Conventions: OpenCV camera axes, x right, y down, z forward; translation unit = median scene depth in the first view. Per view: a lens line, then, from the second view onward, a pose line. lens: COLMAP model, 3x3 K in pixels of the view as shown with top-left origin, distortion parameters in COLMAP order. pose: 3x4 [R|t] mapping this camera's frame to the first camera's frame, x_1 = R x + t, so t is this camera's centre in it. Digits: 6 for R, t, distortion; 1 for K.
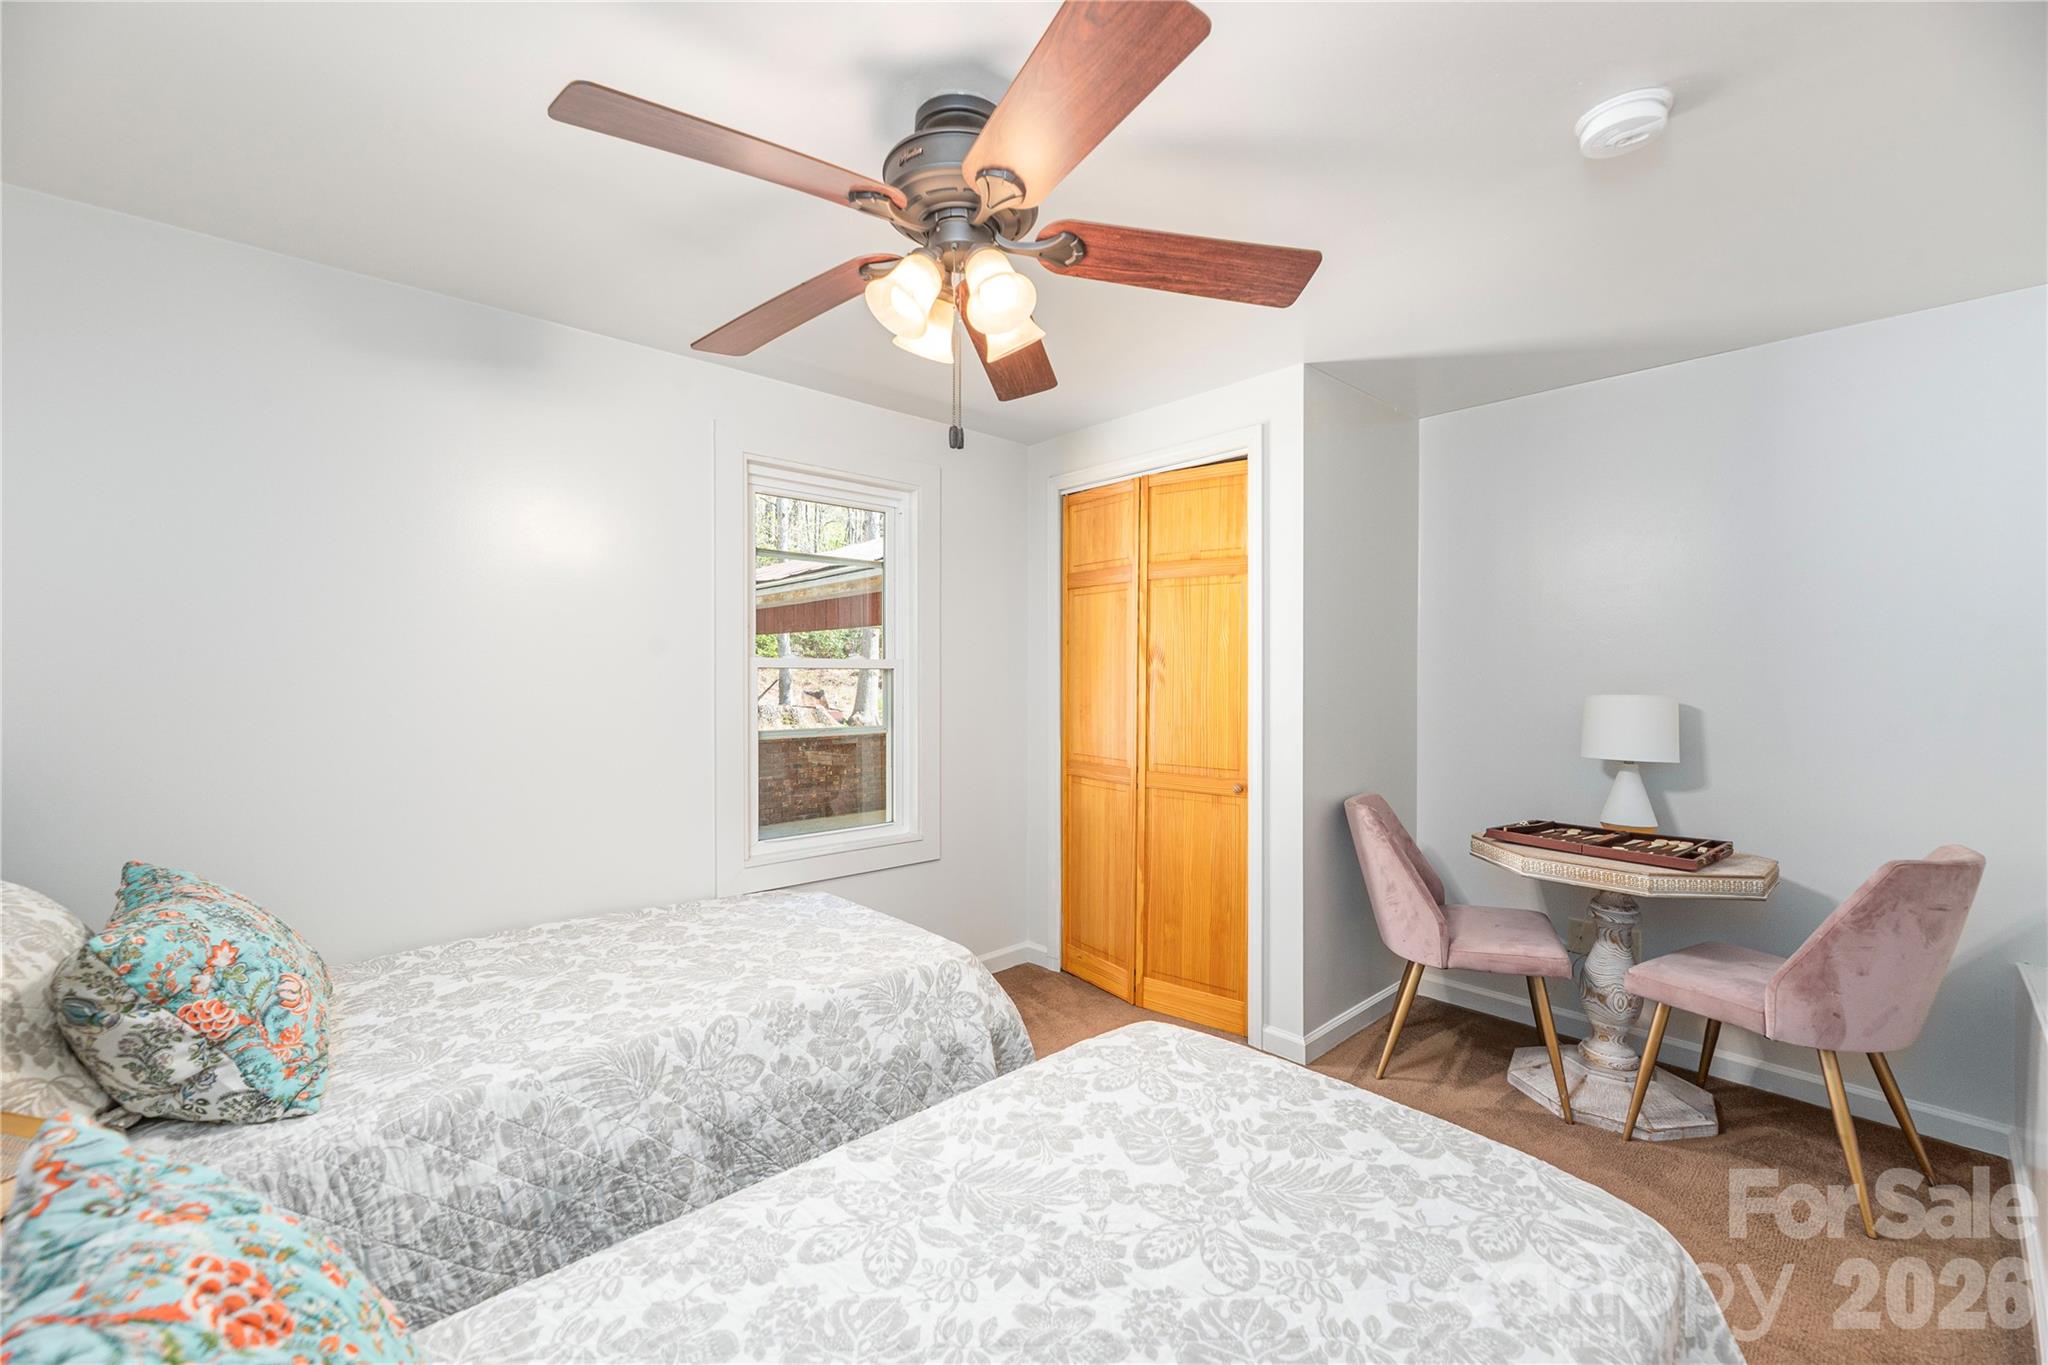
lens RADIAL K [[833.1, 0, 1021.0], [0, 833.1, 685.9], [0, 0, 1]] dist [-0.003447, -0.000254]
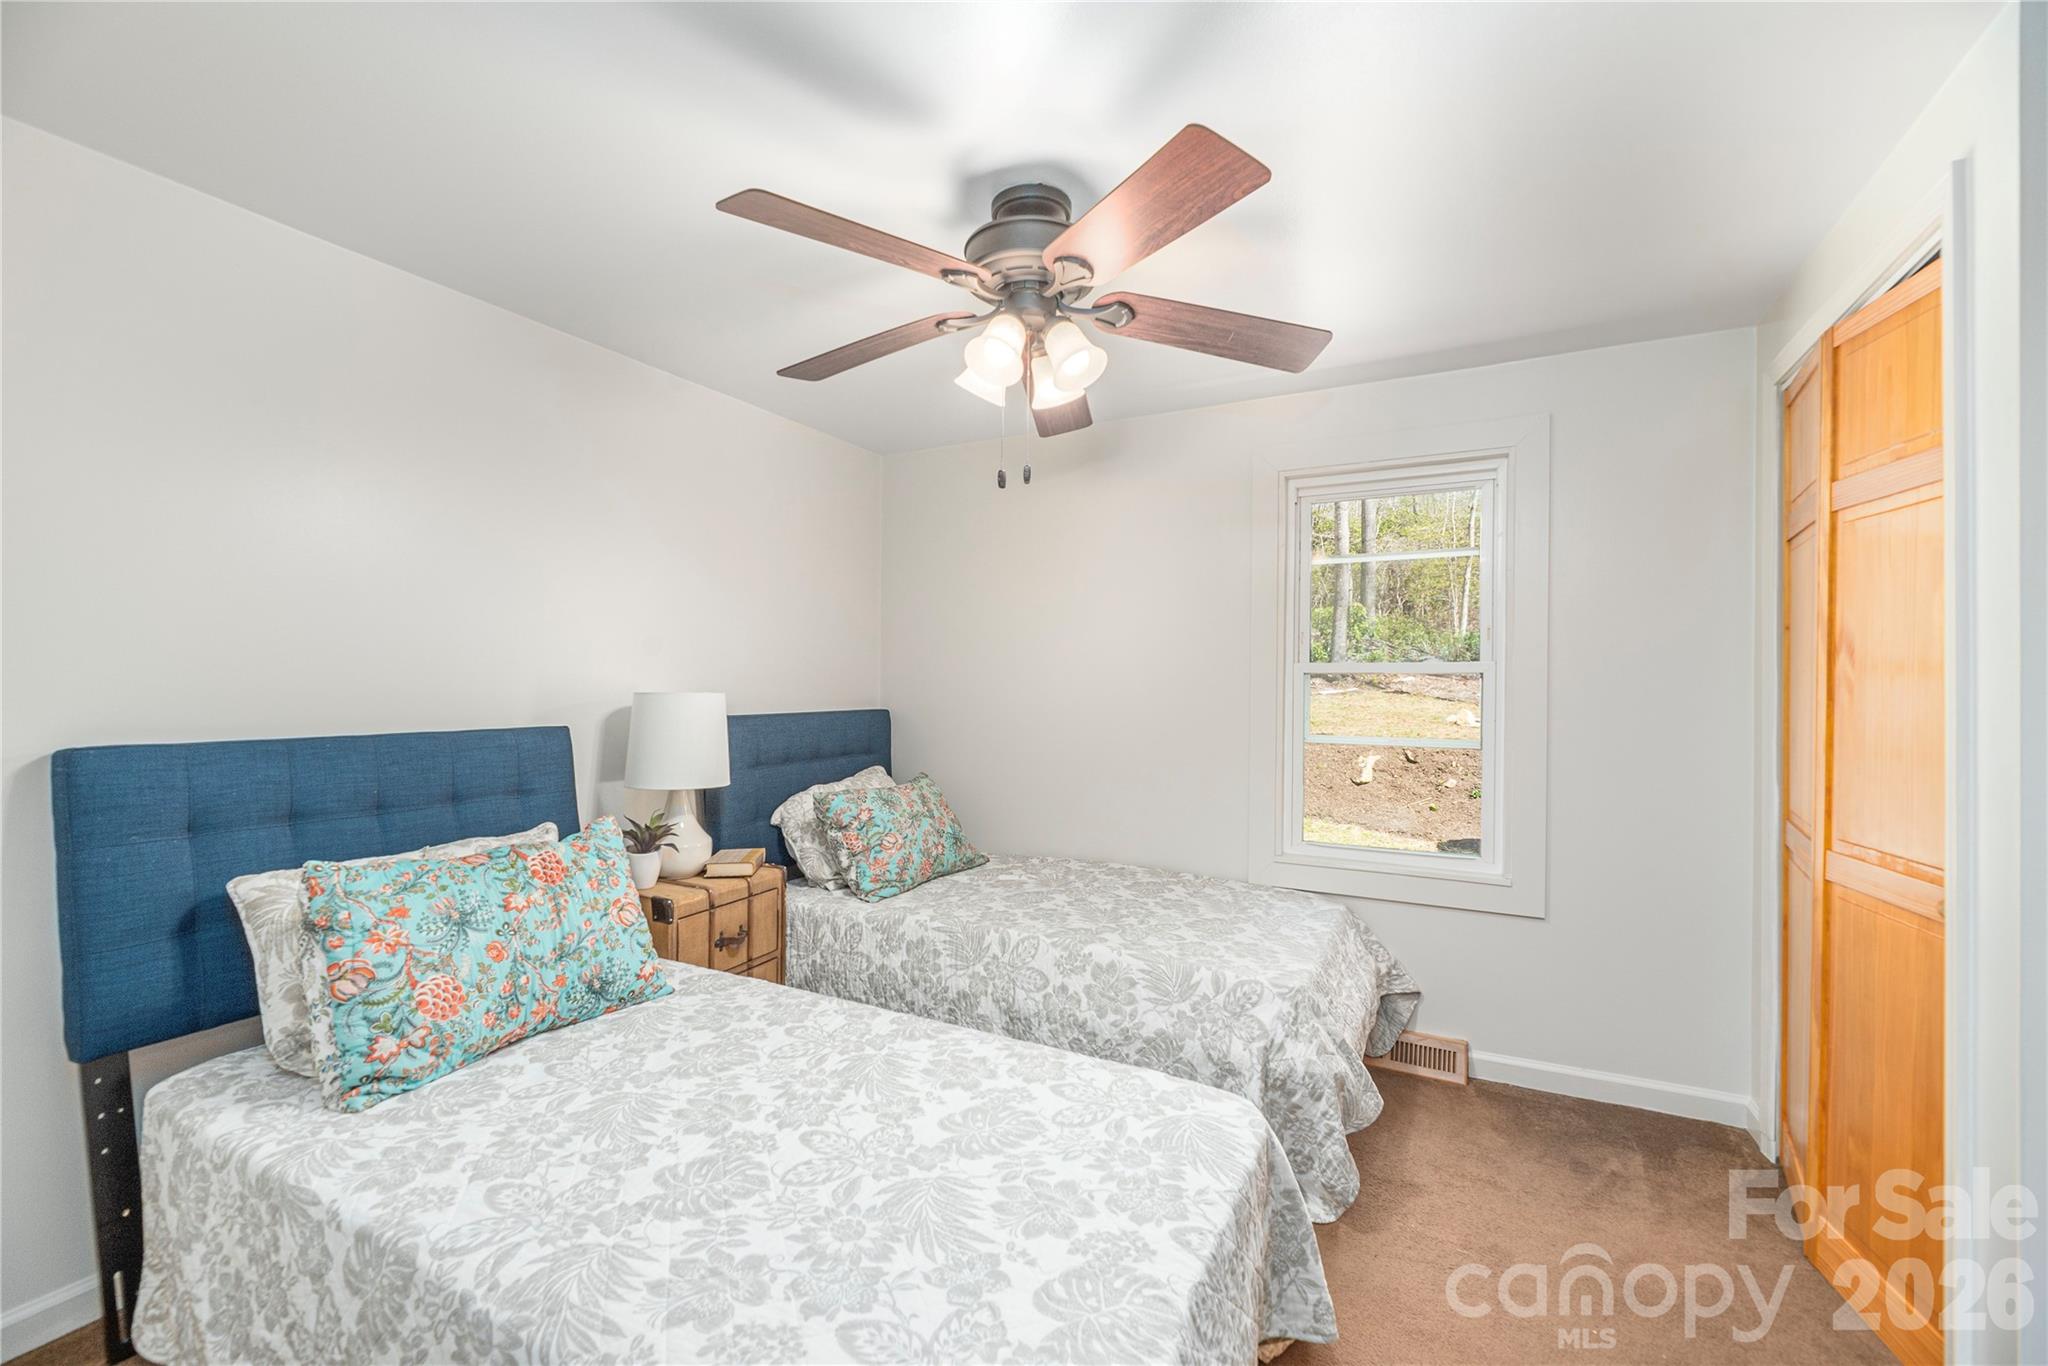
lens RADIAL K [[833.1, 0, 1020.8], [0, 833.1, 678.2], [0, 0, 1]] dist [-0.003447, -0.000254]
pose [[0.335220, -0.001101, -0.942139, 1.043081], [-0.013421, 0.999892, -0.005944, -0.007765], [0.942044, 0.014637, 0.335169, 0.617313]]
